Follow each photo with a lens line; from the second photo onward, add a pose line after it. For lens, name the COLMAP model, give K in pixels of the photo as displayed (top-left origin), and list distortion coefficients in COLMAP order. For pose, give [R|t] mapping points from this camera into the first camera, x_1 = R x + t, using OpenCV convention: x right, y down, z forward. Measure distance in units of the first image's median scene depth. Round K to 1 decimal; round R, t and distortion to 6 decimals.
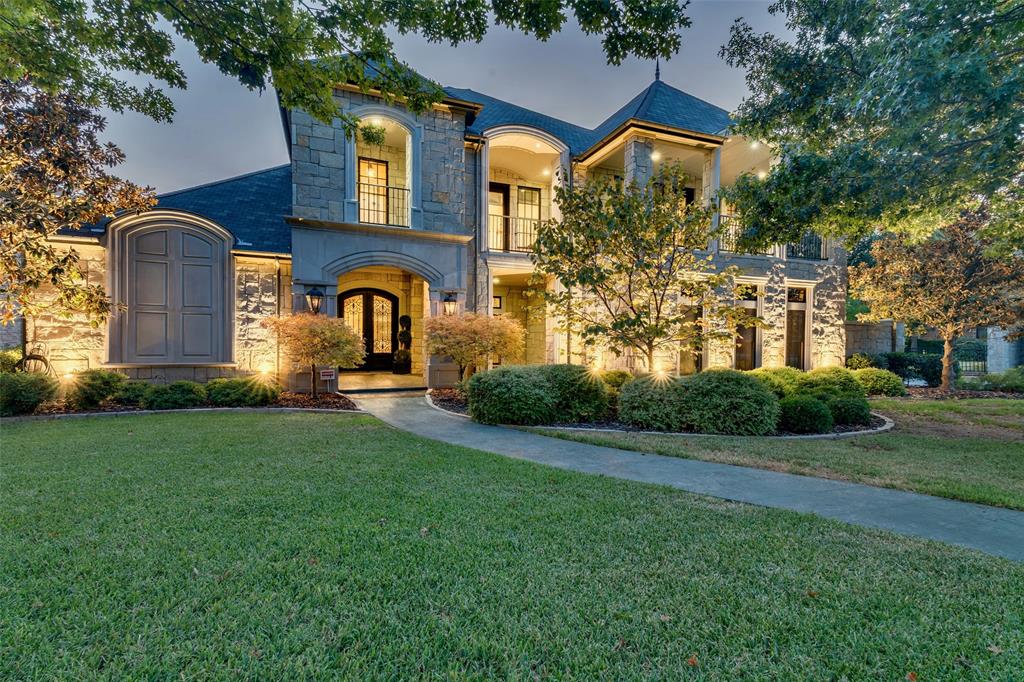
lens RADIAL K [[452.4, 0, 512.0], [0, 452.4, 341.0], [0, 0, 1]] dist [0.034238, -0.000088]
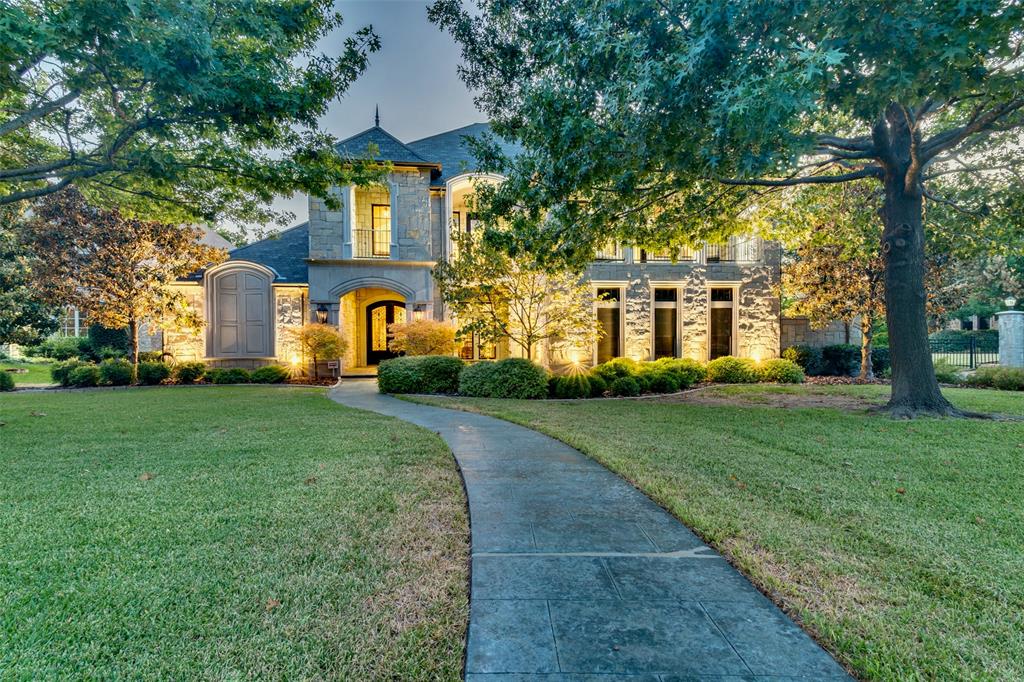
lens RADIAL K [[452.4, 0, 512.0], [0, 452.4, 341.0], [0, 0, 1]] dist [0.034238, -0.000088]
pose [[0.970409, -0.015165, -0.240989, 0.457144], [0.016295, 0.999864, 0.002694, 0.002842], [0.240915, -0.006541, 0.970524, -0.248077]]
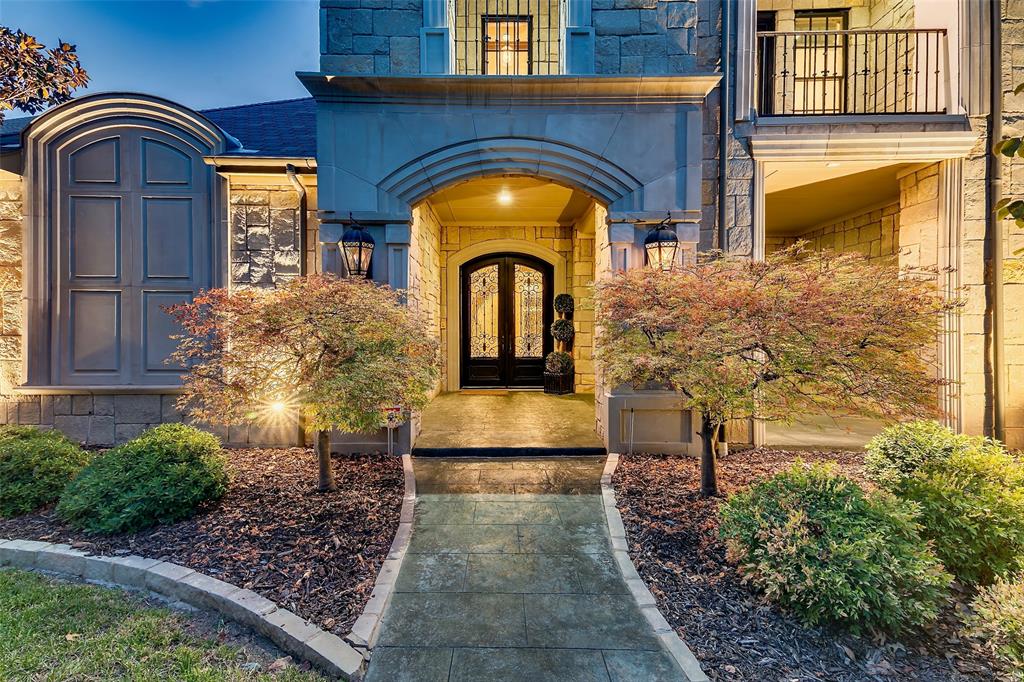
lens RADIAL K [[457.4, 0, 509.0], [0, 457.4, 335.1], [0, 0, 1]] dist [0.034467, -0.000112]
pose [[0.929146, -0.007136, -0.369645, -0.110197], [0.008375, 0.999963, 0.001747, -0.006507], [0.369619, -0.004719, 0.929171, 0.561219]]
